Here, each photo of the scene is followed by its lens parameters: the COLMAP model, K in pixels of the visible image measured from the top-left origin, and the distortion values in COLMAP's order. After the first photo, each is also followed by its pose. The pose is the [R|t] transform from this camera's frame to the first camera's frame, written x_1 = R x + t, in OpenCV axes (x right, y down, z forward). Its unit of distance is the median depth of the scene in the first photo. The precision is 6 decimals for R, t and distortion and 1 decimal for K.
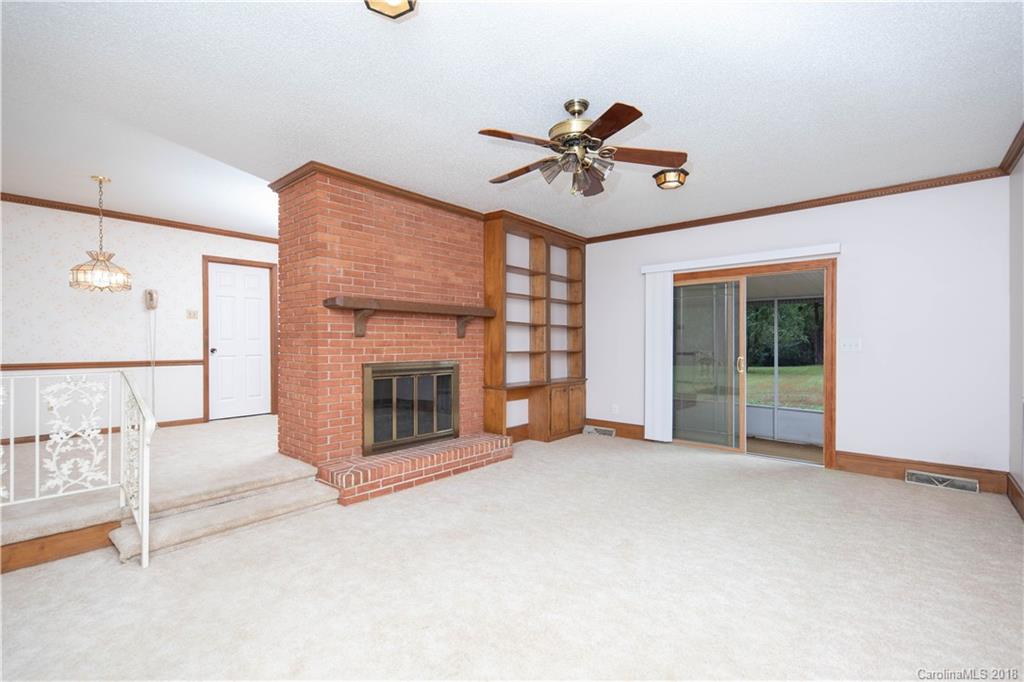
lens RADIAL K [[470.9, 0, 510.2], [0, 470.9, 346.3], [0, 0, 1]] dist [0.001403, 0.000134]
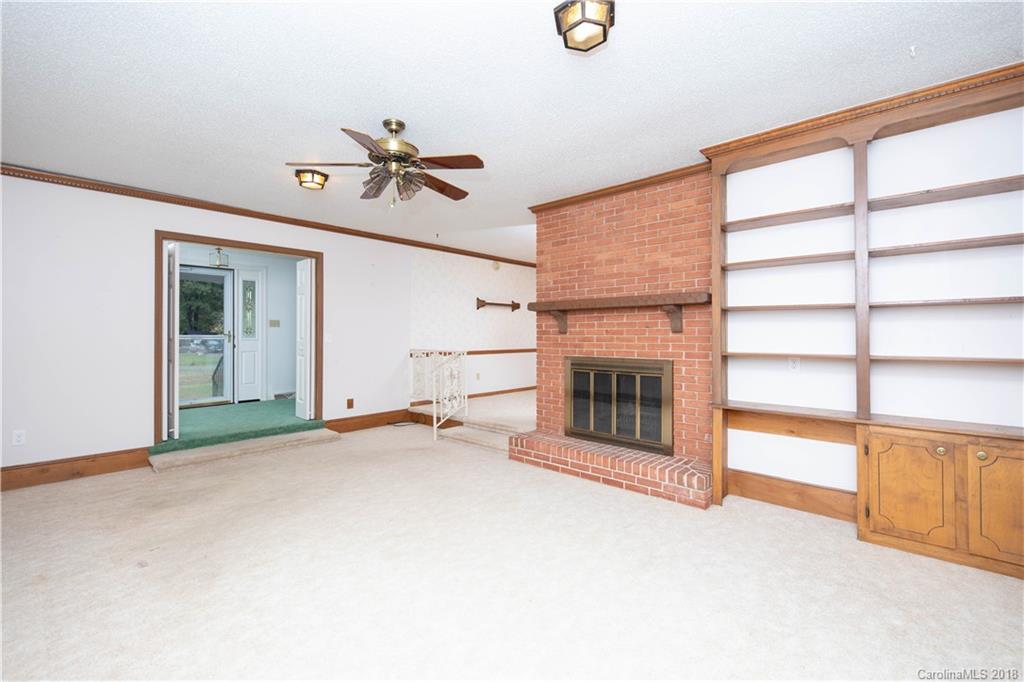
lens RADIAL K [[433.7, 0, 511.0], [0, 433.7, 336.1], [0, 0, 1]] dist [0.001763, 0.000314]
pose [[-0.032311, -0.006476, -0.999457, 0.712874], [-0.012126, 0.999908, -0.006087, -0.004722], [0.999404, 0.011923, -0.032386, 0.826849]]
